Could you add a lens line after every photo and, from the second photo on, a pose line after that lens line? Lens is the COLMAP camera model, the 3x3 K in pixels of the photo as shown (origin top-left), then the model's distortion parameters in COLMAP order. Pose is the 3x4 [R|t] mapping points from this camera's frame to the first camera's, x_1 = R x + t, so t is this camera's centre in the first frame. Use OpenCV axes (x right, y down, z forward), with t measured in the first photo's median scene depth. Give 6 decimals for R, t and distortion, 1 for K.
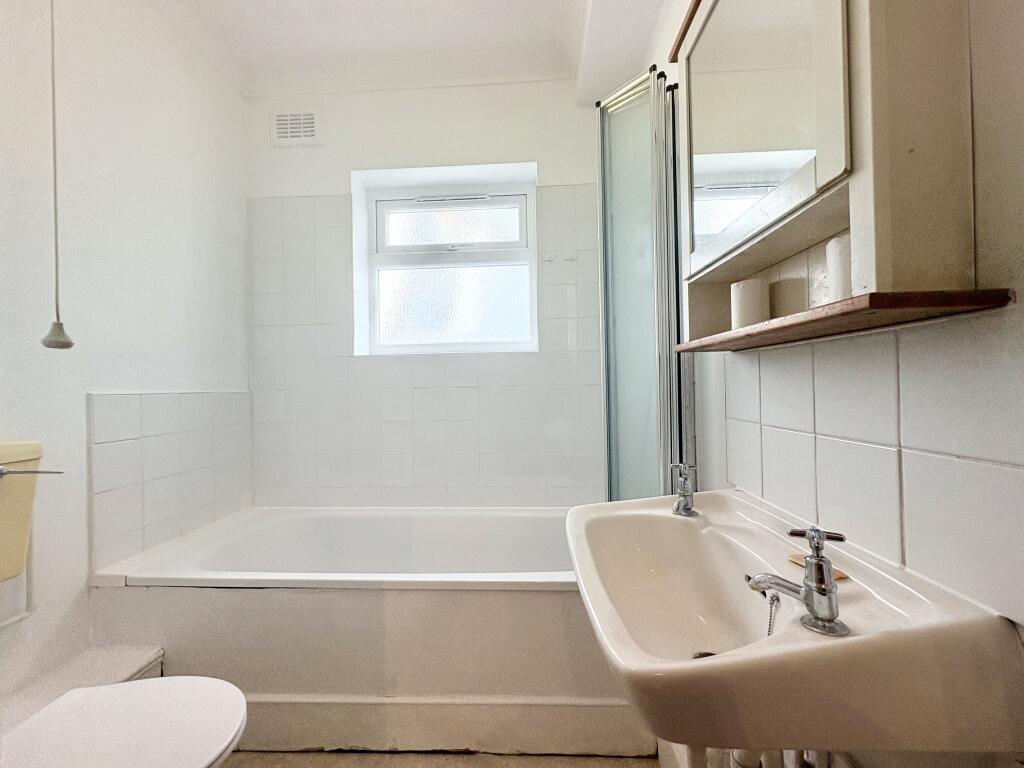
lens RADIAL K [[408.2, 0, 512.0], [0, 408.2, 384.0], [0, 0, 1]] dist [0.002602, -0.000268]
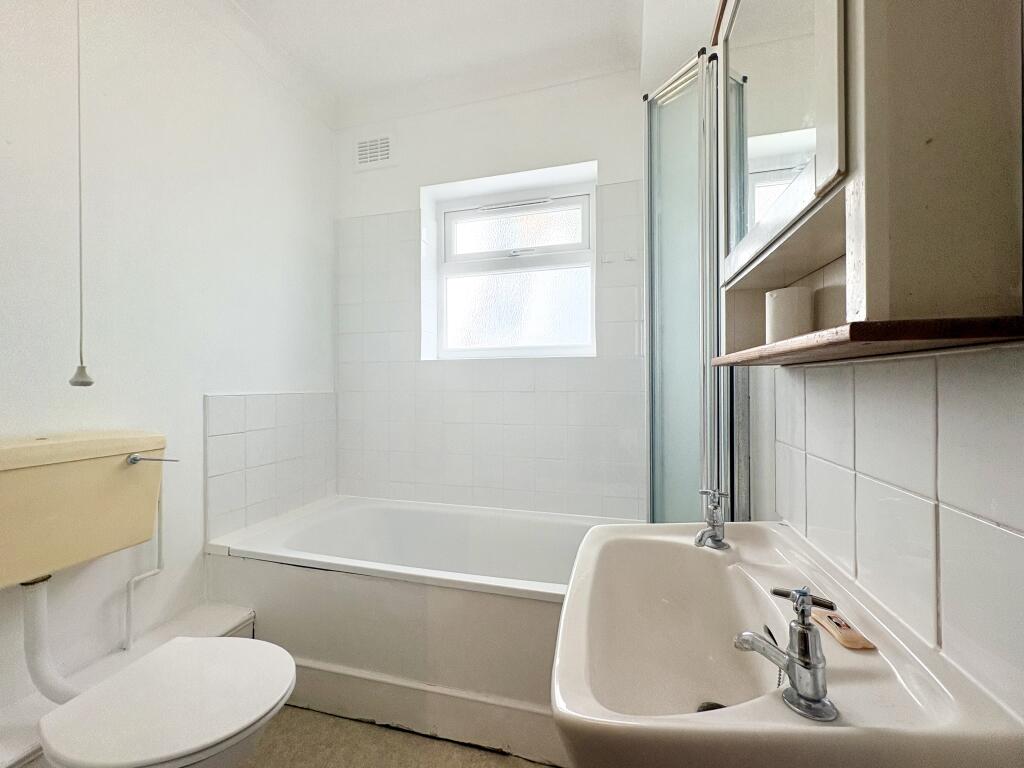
lens RADIAL K [[408.2, 0, 512.0], [0, 408.2, 384.0], [0, 0, 1]] dist [0.002602, -0.000268]
pose [[0.975868, 0.013137, -0.217966, 0.137496], [-0.011414, 0.999893, 0.009161, -0.034508], [0.218063, -0.006452, 0.975913, 0.012469]]
